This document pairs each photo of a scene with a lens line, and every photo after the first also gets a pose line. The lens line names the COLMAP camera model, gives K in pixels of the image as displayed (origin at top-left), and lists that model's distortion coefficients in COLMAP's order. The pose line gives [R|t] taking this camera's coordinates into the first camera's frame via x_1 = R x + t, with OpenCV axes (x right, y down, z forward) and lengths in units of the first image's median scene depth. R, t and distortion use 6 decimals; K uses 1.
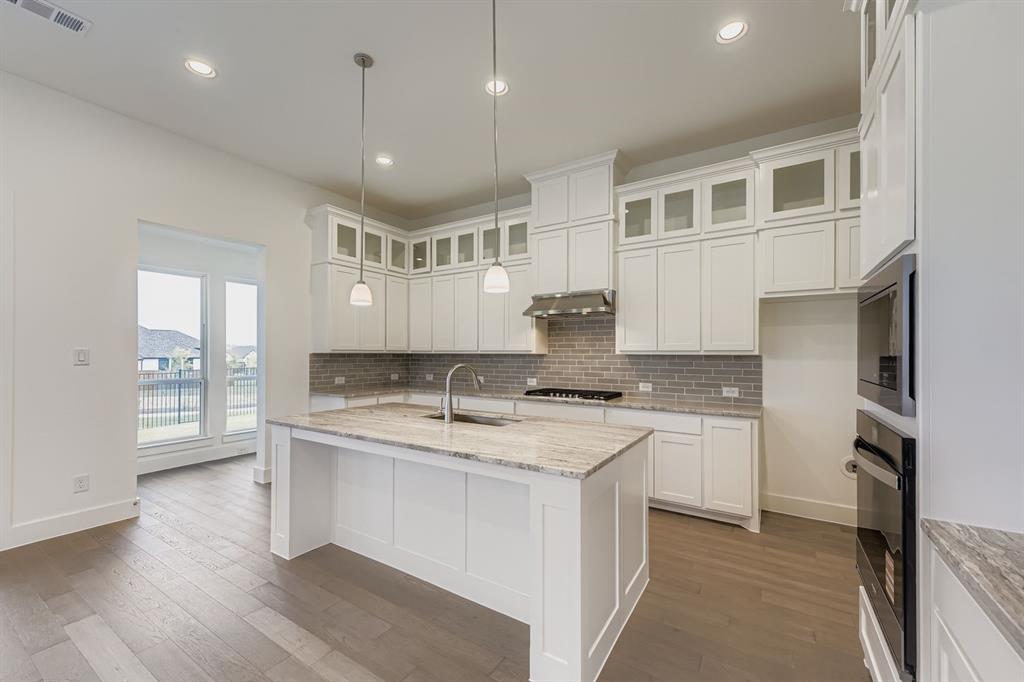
lens RADIAL K [[404.5, 0, 509.3], [0, 404.5, 353.3], [0, 0, 1]] dist [0.002966, 0.000349]
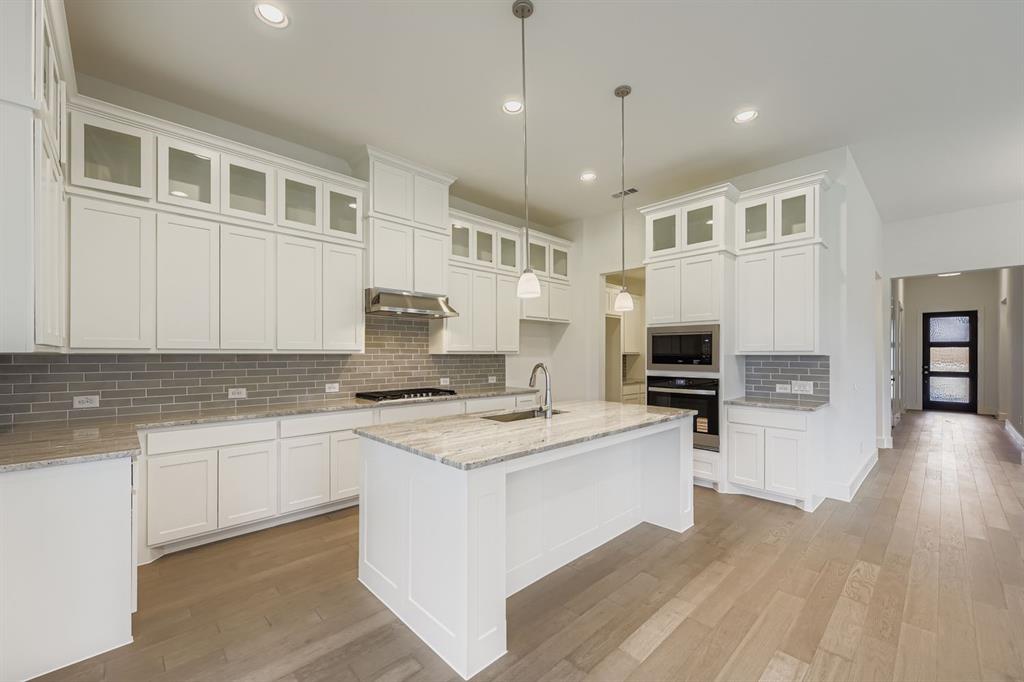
lens RADIAL K [[417.0, 0, 511.6], [0, 417.0, 347.8], [0, 0, 1]] dist [0.014316, -0.000350]
pose [[0.223847, 0.009887, 0.974574, -0.747208], [-0.001060, 0.999950, -0.009901, -0.003049], [-0.974624, 0.001183, 0.223846, 0.500308]]
